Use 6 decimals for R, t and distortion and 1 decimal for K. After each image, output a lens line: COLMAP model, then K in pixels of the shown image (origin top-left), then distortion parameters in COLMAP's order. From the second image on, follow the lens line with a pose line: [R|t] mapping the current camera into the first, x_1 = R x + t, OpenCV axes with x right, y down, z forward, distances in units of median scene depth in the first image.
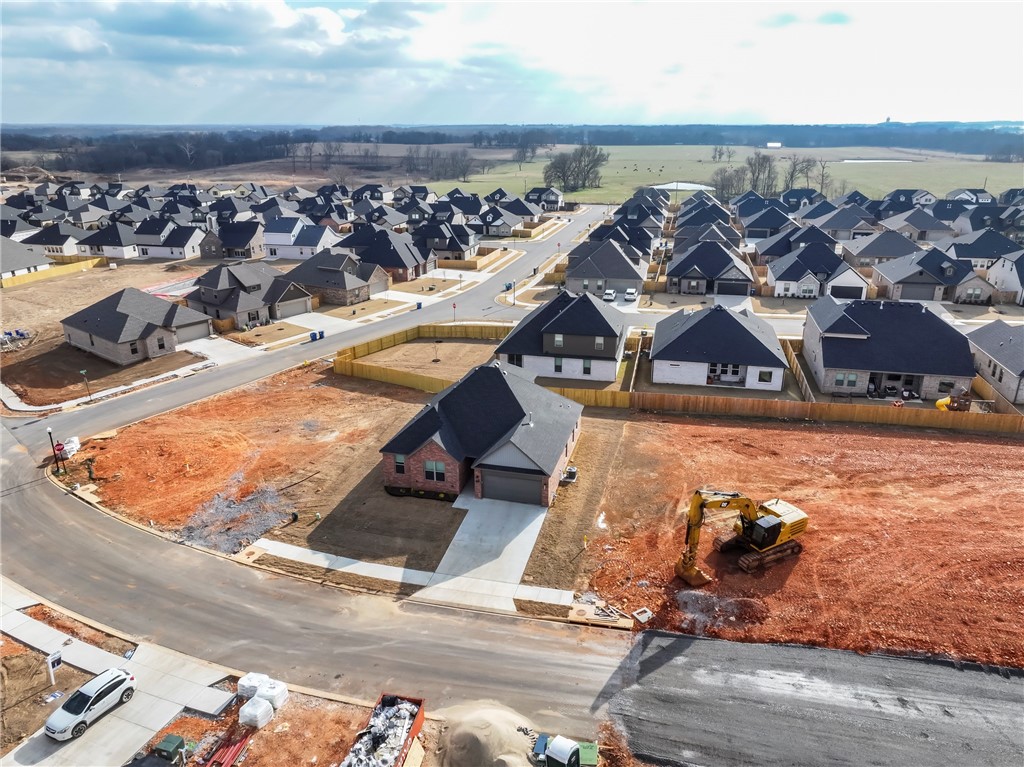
lens RADIAL K [[716.1, 0, 515.2], [0, 716.1, 380.9], [0, 0, 1]] dist [-0.000099, 0.007774]
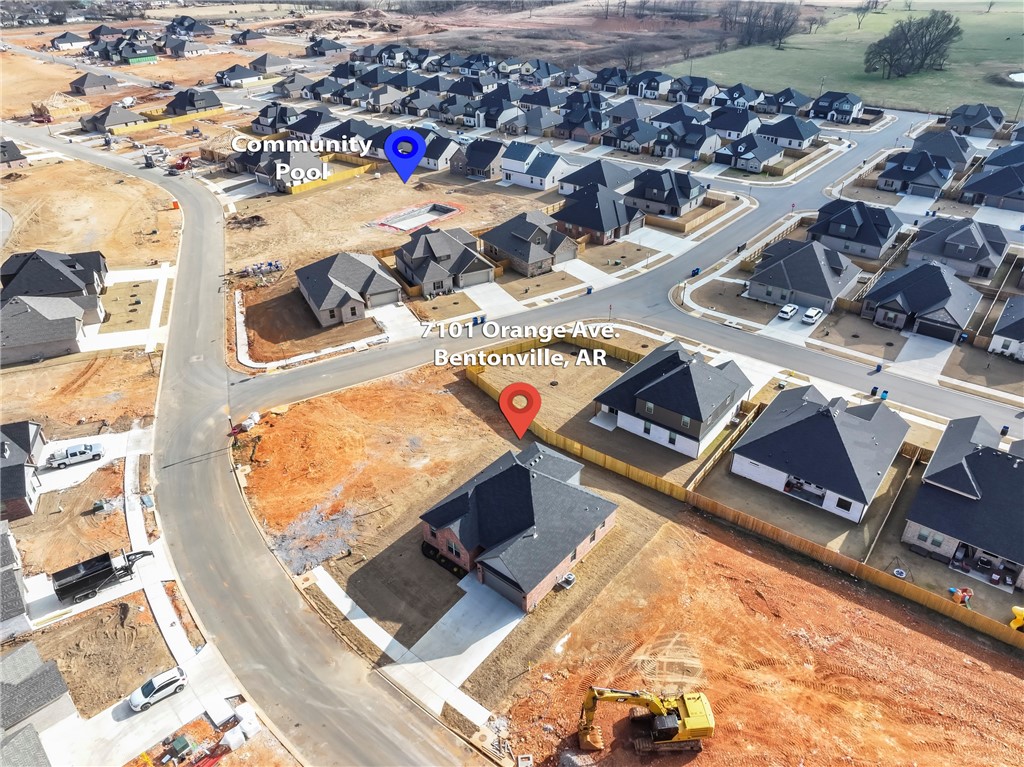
lens RADIAL K [[716.1, 0, 515.2], [0, 716.1, 380.9], [0, 0, 1]] dist [-0.000099, 0.007774]
pose [[0.907143, 0.221063, -0.358081, 0.270376], [-0.137767, 0.960025, 0.243663, -0.349453], [0.397632, -0.171705, 0.901336, 0.003247]]
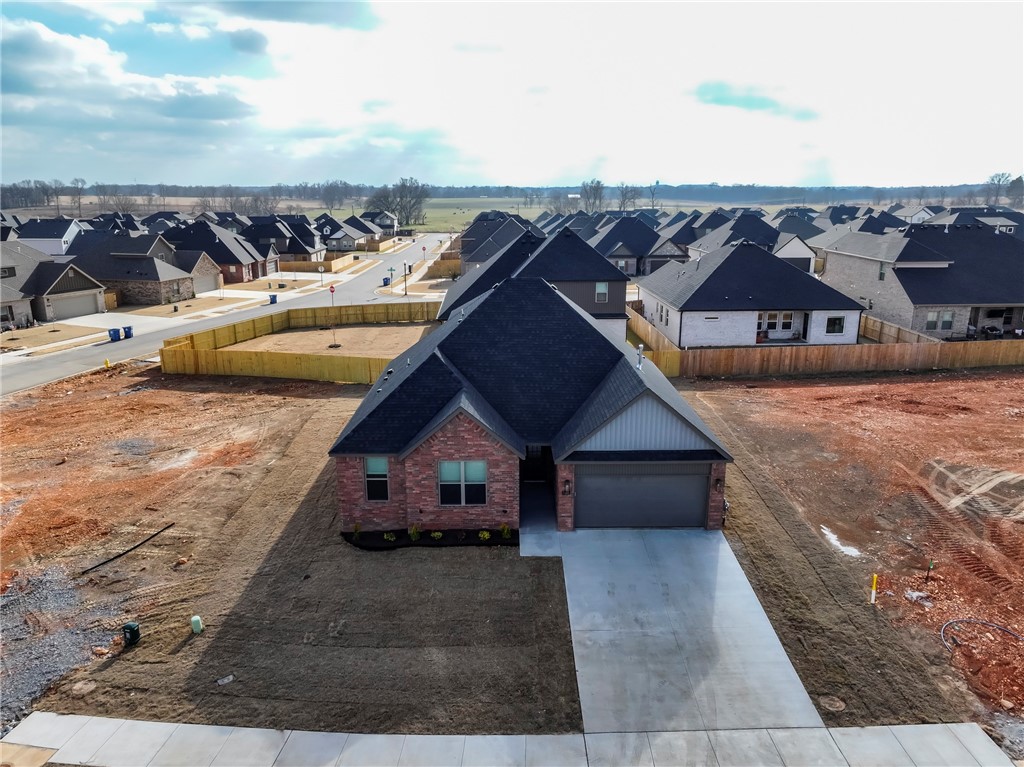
lens RADIAL K [[716.1, 0, 515.2], [0, 716.1, 380.9], [0, 0, 1]] dist [-0.000099, 0.007774]
pose [[0.963263, -0.066555, 0.260184, -0.150087], [0.087760, 0.993627, -0.070740, 0.074675], [-0.253818, 0.090975, 0.962964, 0.423547]]
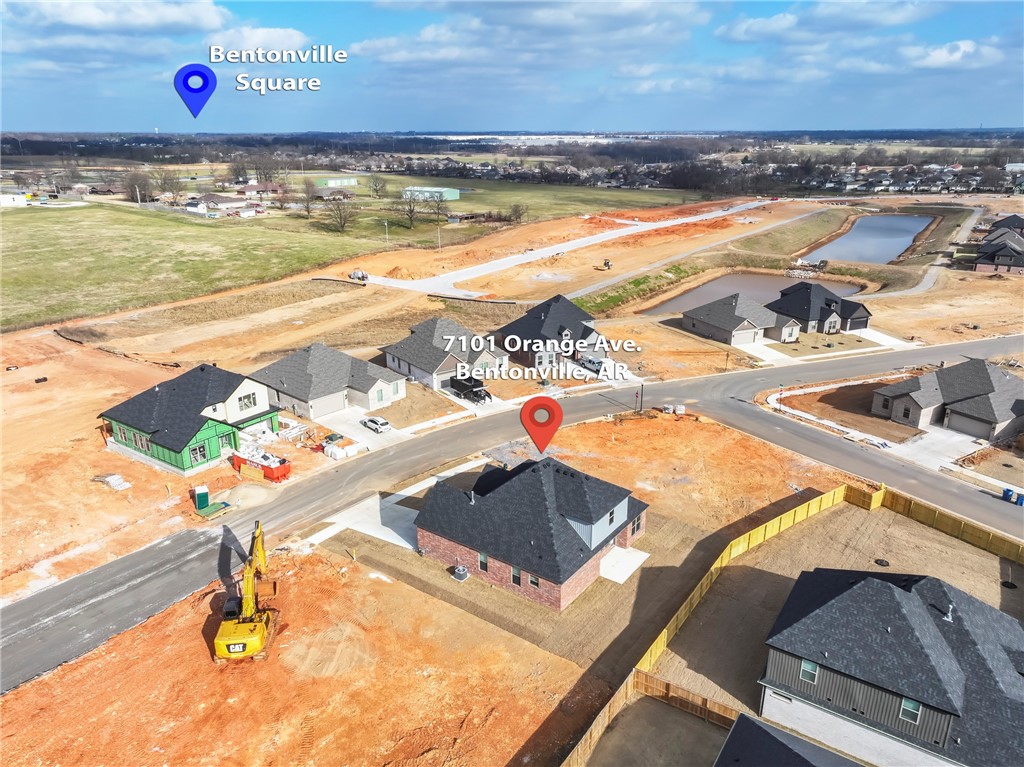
lens RADIAL K [[716.1, 0, 515.2], [0, 716.1, 380.9], [0, 0, 1]] dist [-0.000099, 0.007774]
pose [[-0.355377, 0.309053, -0.882153, 0.664341], [-0.311462, 0.850672, 0.423497, -0.423006], [0.881305, 0.425258, -0.206051, 0.929251]]
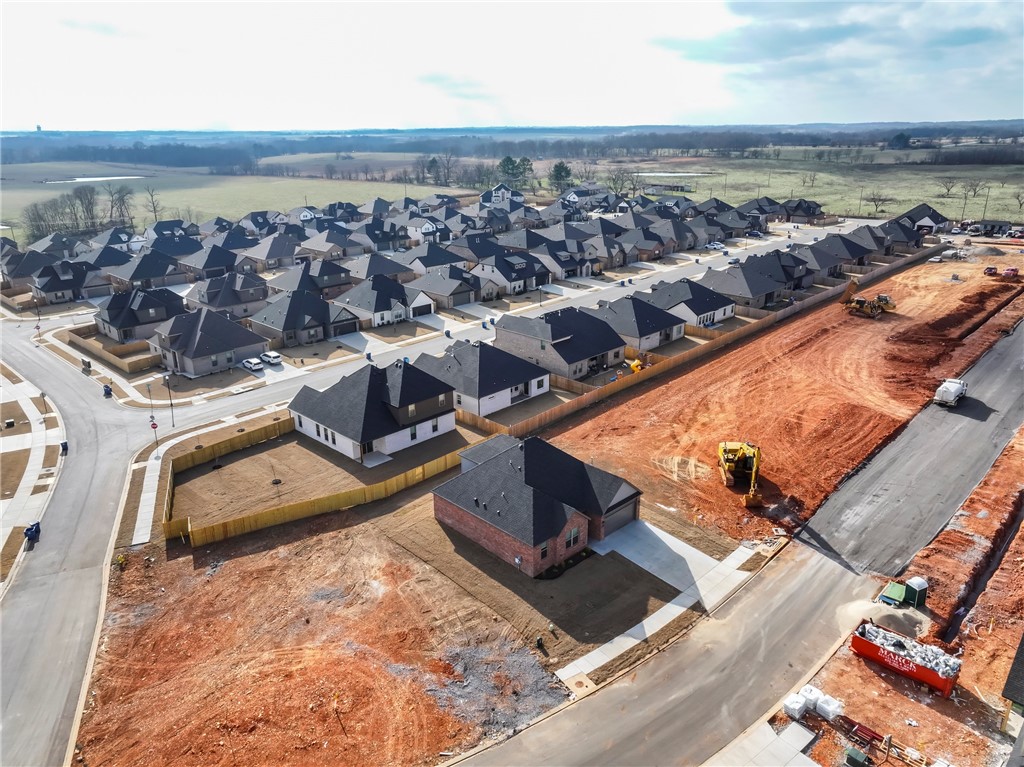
lens RADIAL K [[716.1, 0, 515.2], [0, 716.1, 380.9], [0, 0, 1]] dist [-0.000099, 0.007774]
pose [[0.513305, -0.284478, 0.809685, -0.765052], [0.291231, 0.945218, 0.147469, -0.227759], [-0.807281, 0.160109, 0.568034, 0.308872]]
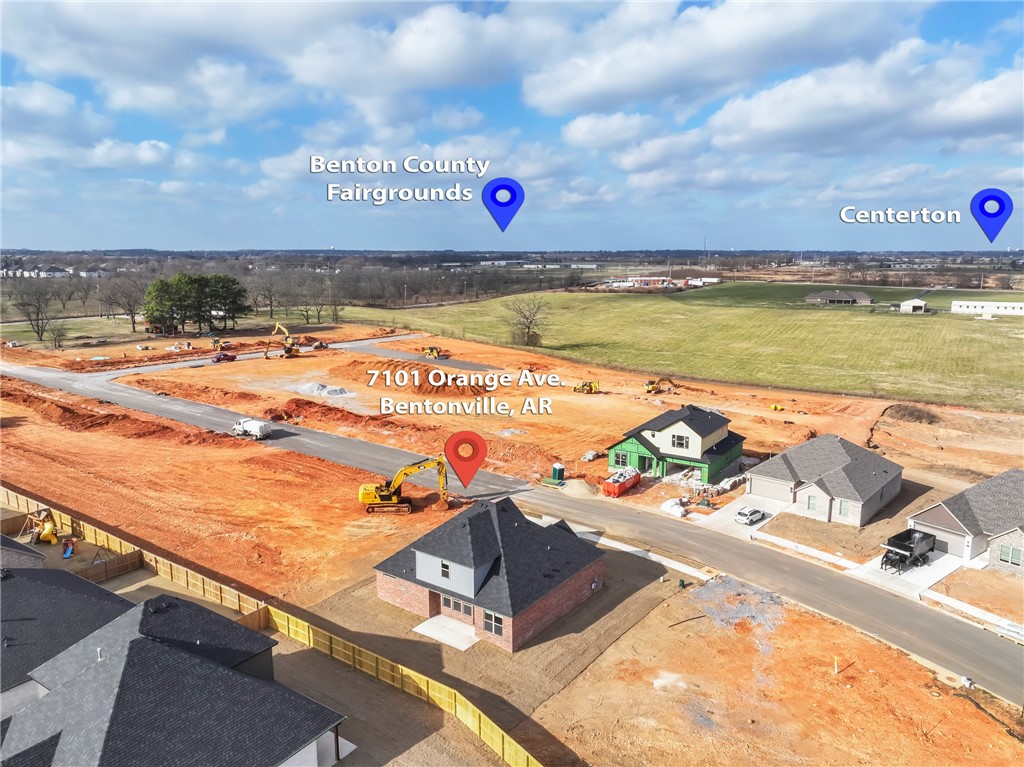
lens RADIAL K [[716.1, 0, 515.2], [0, 716.1, 380.9], [0, 0, 1]] dist [-0.000099, 0.007774]
pose [[-0.935256, -0.056686, 0.349403, -0.331591], [0.123171, 0.873290, 0.471375, -0.511236], [-0.331851, 0.483893, -0.809767, 1.405952]]
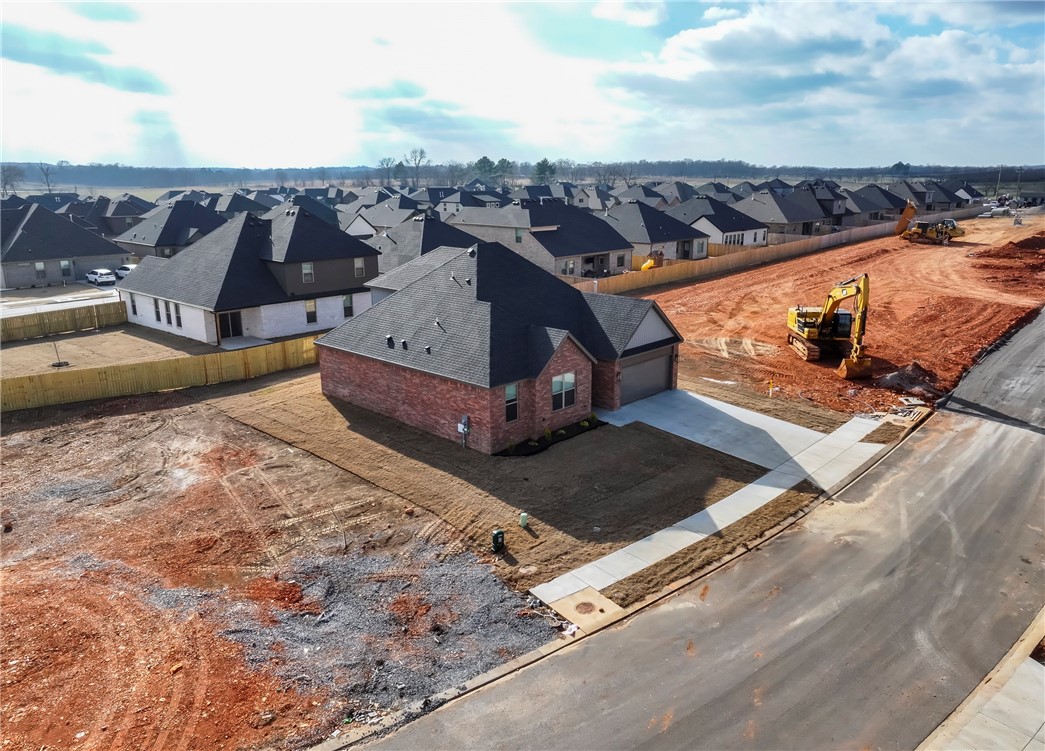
lens RADIAL K [[773.9, 0, 558.6], [0, 773.9, 388.4], [0, 0, 1]] dist [0.000770, 0.008578]
pose [[0.445957, -0.234588, 0.863765, -0.525776], [0.294943, 0.949657, 0.105638, 0.041223], [-0.845063, 0.207651, 0.492697, 0.525341]]
